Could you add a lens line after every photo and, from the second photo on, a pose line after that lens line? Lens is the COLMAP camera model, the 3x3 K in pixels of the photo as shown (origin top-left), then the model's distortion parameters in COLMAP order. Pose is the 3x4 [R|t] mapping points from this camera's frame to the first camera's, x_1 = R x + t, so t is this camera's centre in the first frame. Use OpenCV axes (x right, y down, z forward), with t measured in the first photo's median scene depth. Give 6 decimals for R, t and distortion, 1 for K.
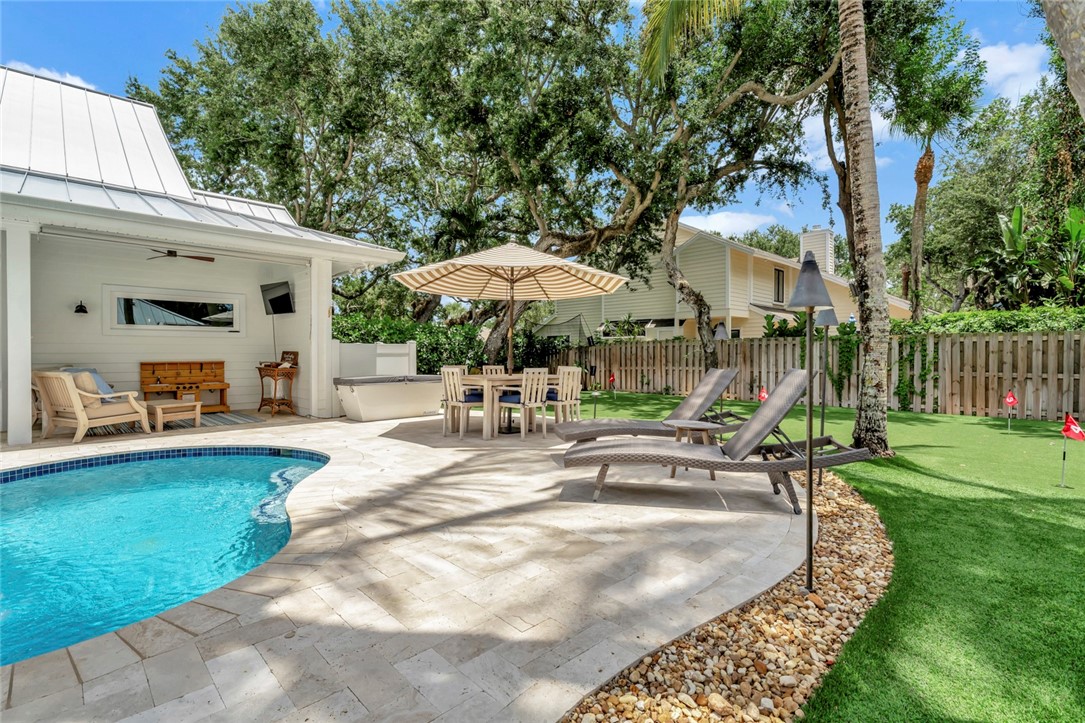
lens RADIAL K [[513.8, 0, 540.6], [0, 513.8, 358.4], [0, 0, 1]] dist [-0.002894, 0.001280]
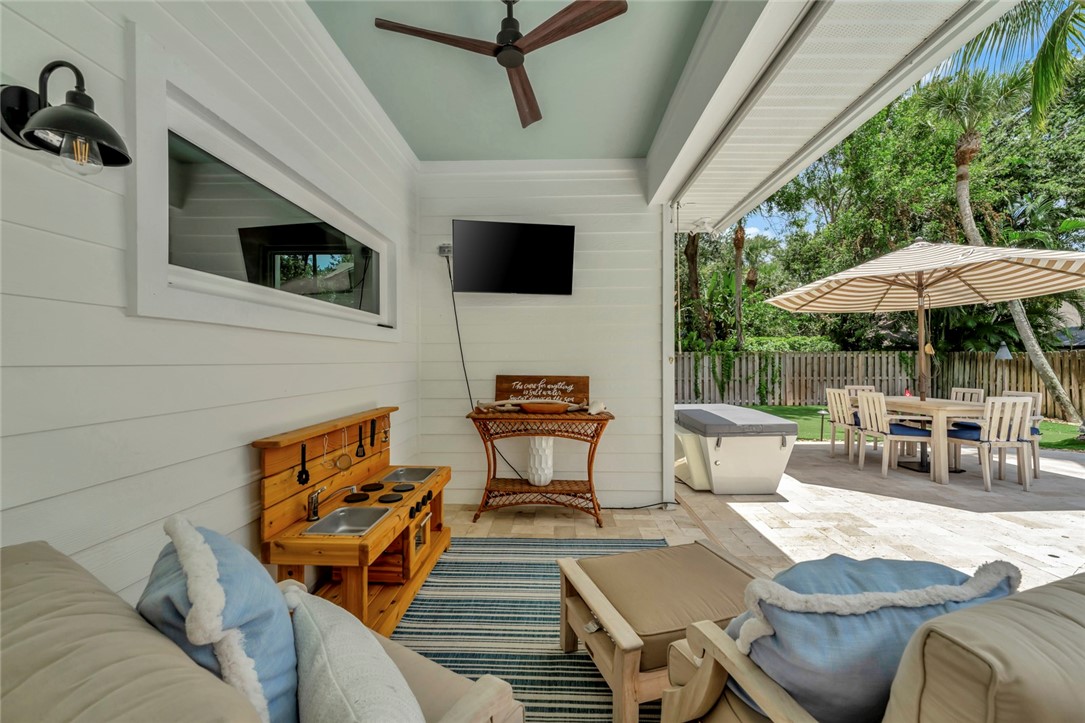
lens RADIAL K [[440.1, 0, 547.8], [0, 440.1, 358.2], [0, 0, 1]] dist [0.002937, -0.000701]
pose [[0.721074, 0.002751, 0.692853, -0.560532], [0.006335, 0.999924, -0.010564, -0.018750], [-0.692829, 0.012007, 0.721002, 0.524956]]
